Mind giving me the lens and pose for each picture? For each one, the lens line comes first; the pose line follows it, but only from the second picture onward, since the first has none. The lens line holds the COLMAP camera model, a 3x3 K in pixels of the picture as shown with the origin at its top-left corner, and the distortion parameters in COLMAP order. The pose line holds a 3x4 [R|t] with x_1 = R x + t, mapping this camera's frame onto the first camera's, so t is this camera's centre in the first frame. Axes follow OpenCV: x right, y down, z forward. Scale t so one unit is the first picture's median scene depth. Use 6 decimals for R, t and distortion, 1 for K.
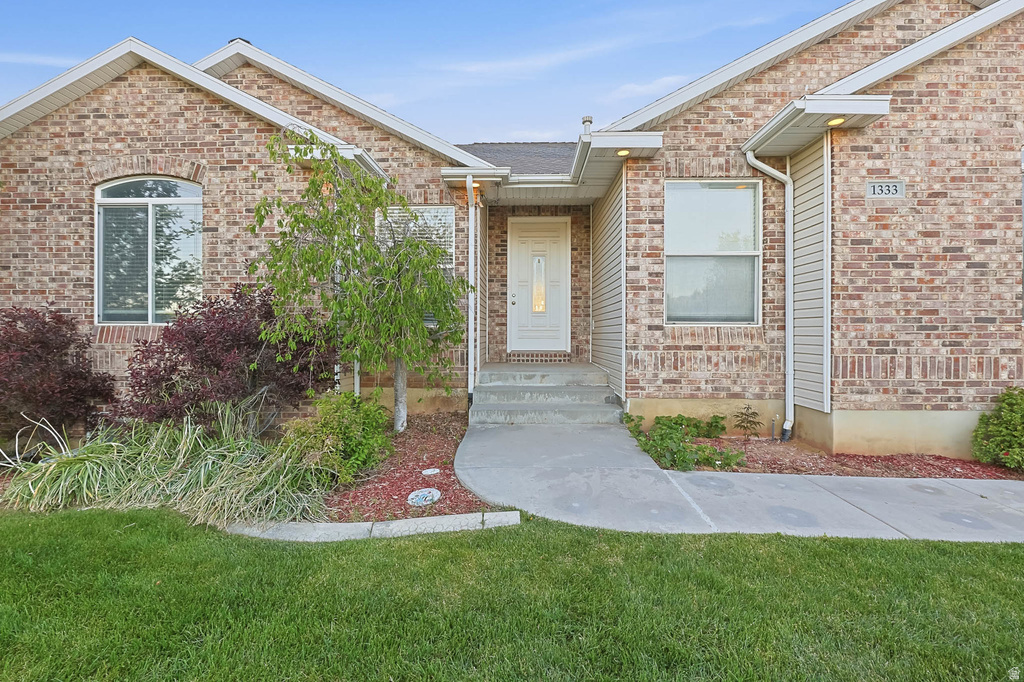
lens RADIAL K [[412.3, 0, 510.4], [0, 412.3, 337.5], [0, 0, 1]] dist [-0.001942, -0.000177]
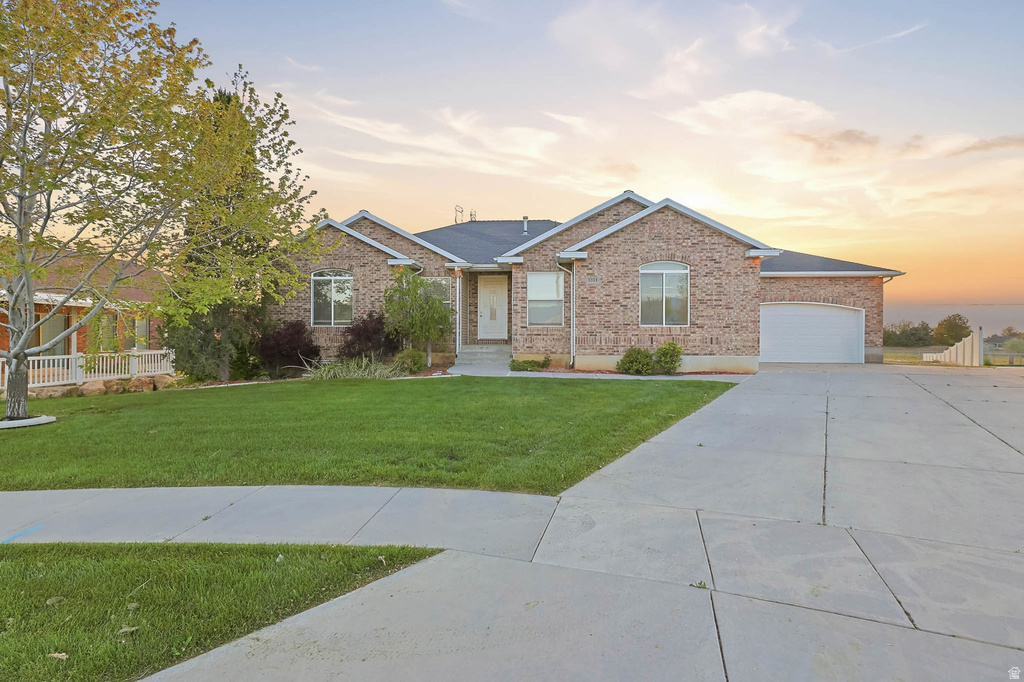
lens RADIAL K [[412.3, 0, 516.2], [0, 412.3, 339.8], [0, 0, 1]] dist [-0.001942, -0.000177]
pose [[0.999443, 0.000686, -0.033364, 0.374981], [-0.000686, 1.000000, 0.000027, 0.054531], [0.033364, -0.000004, 0.999443, -1.595606]]
